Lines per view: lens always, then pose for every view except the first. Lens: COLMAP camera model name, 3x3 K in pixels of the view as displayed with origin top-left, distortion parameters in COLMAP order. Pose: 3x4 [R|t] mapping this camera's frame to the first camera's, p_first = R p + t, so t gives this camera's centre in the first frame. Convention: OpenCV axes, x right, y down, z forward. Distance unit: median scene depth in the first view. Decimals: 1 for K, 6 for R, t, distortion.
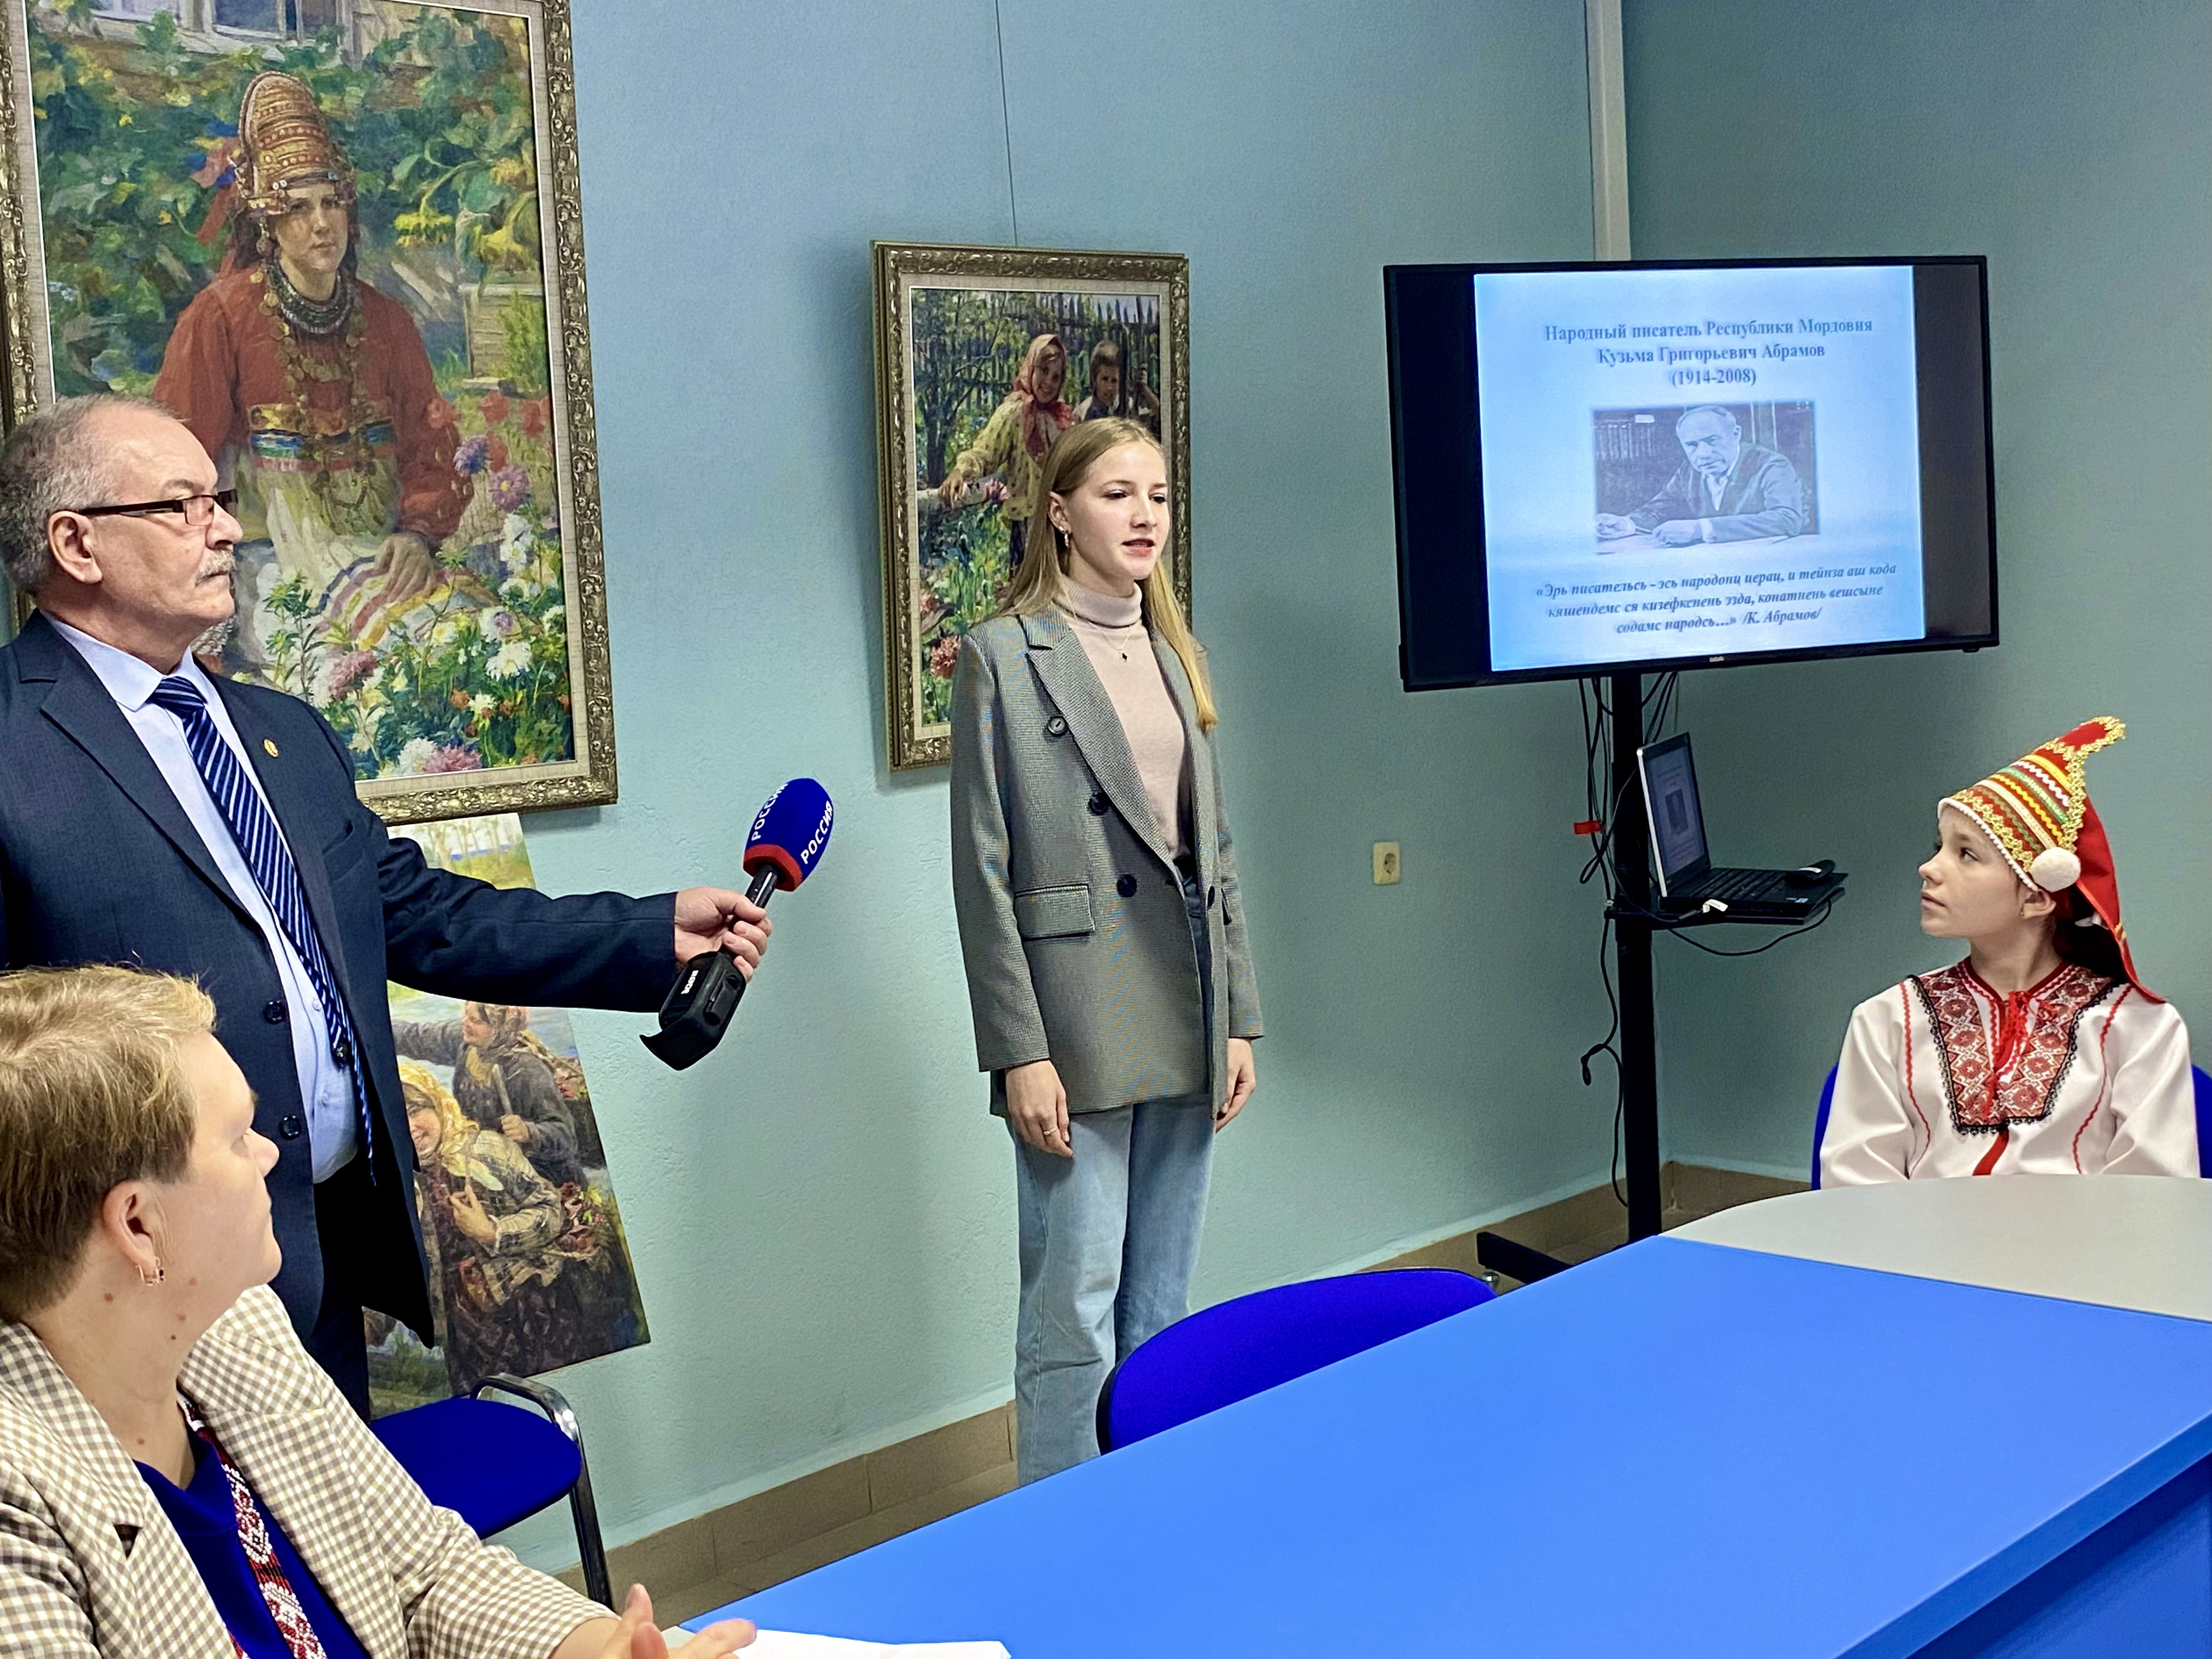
lens RADIAL K [[2660.3, 0, 1106.0], [0, 2660.3, 829.5], [0, 0, 1]] dist [0.158838, -0.598973]
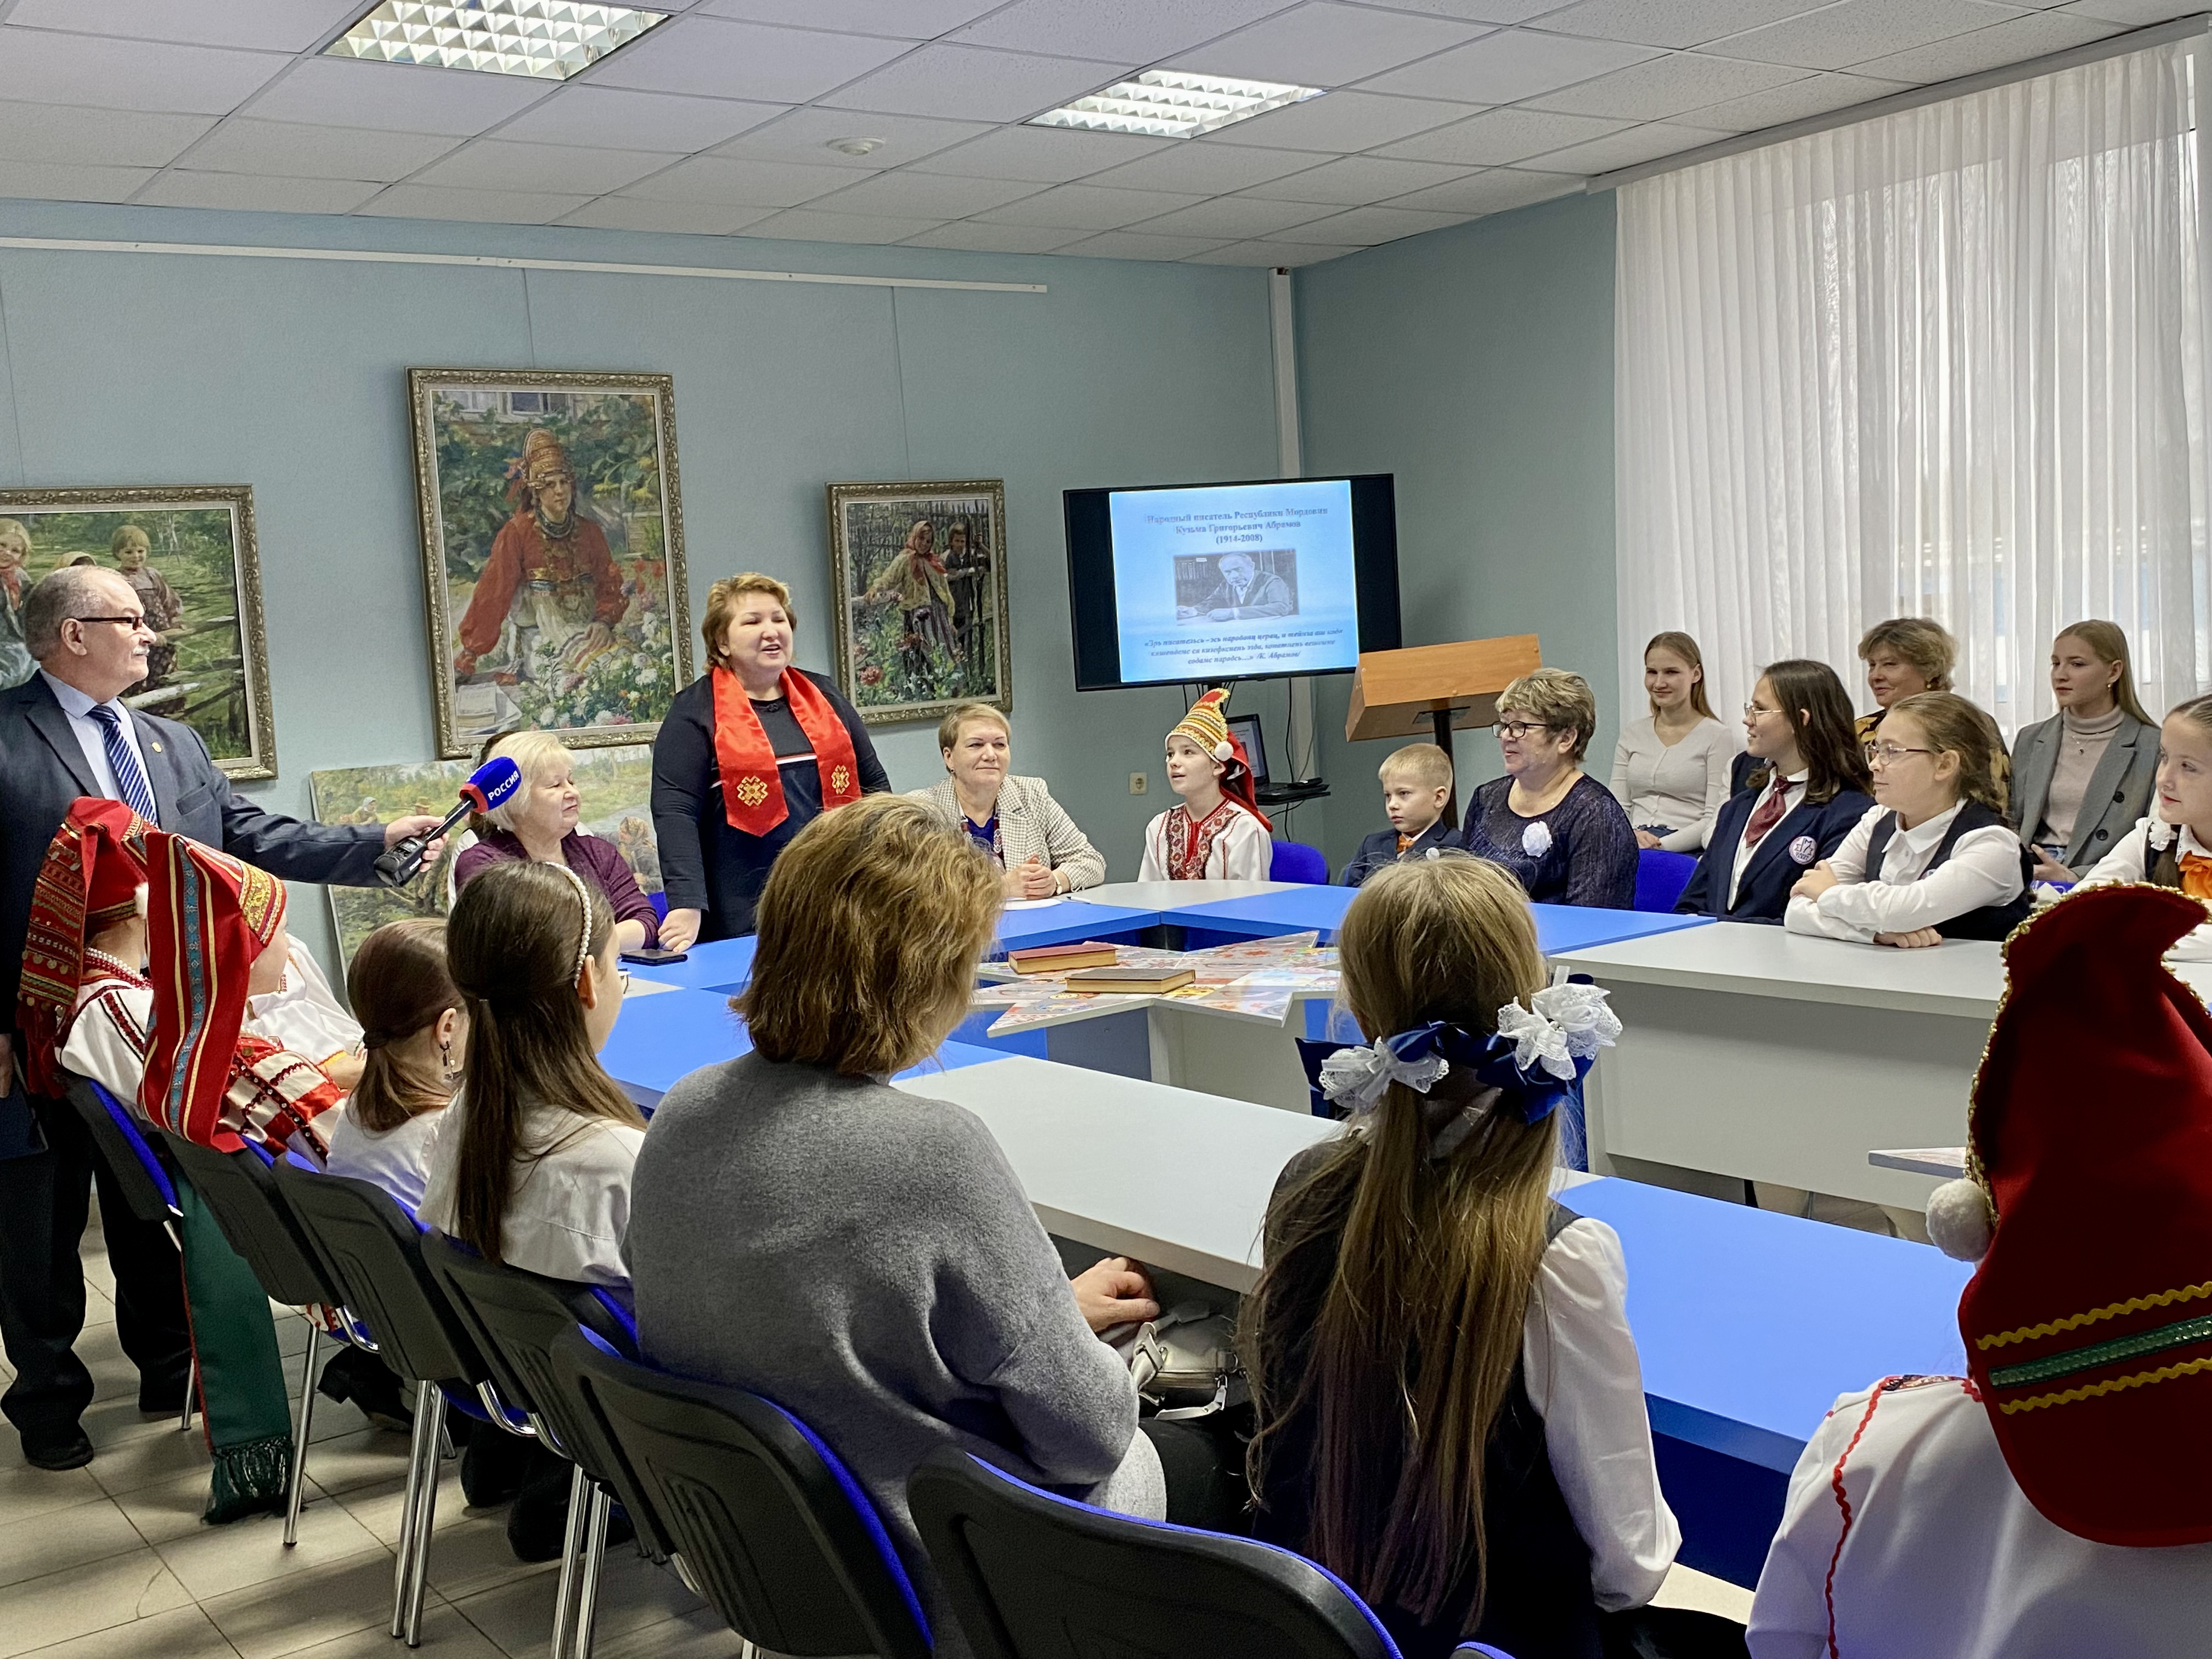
lens RADIAL K [[2215.8, 0, 1106.0], [0, 2215.8, 829.5], [0, 0, 1]] dist [0.164083, -0.576166]
pose [[0.987880, 0.007767, -0.155027, 0.413746], [-0.007839, 0.999969, 0.000151, 0.057161], [0.155023, 0.001066, 0.987910, -0.732461]]
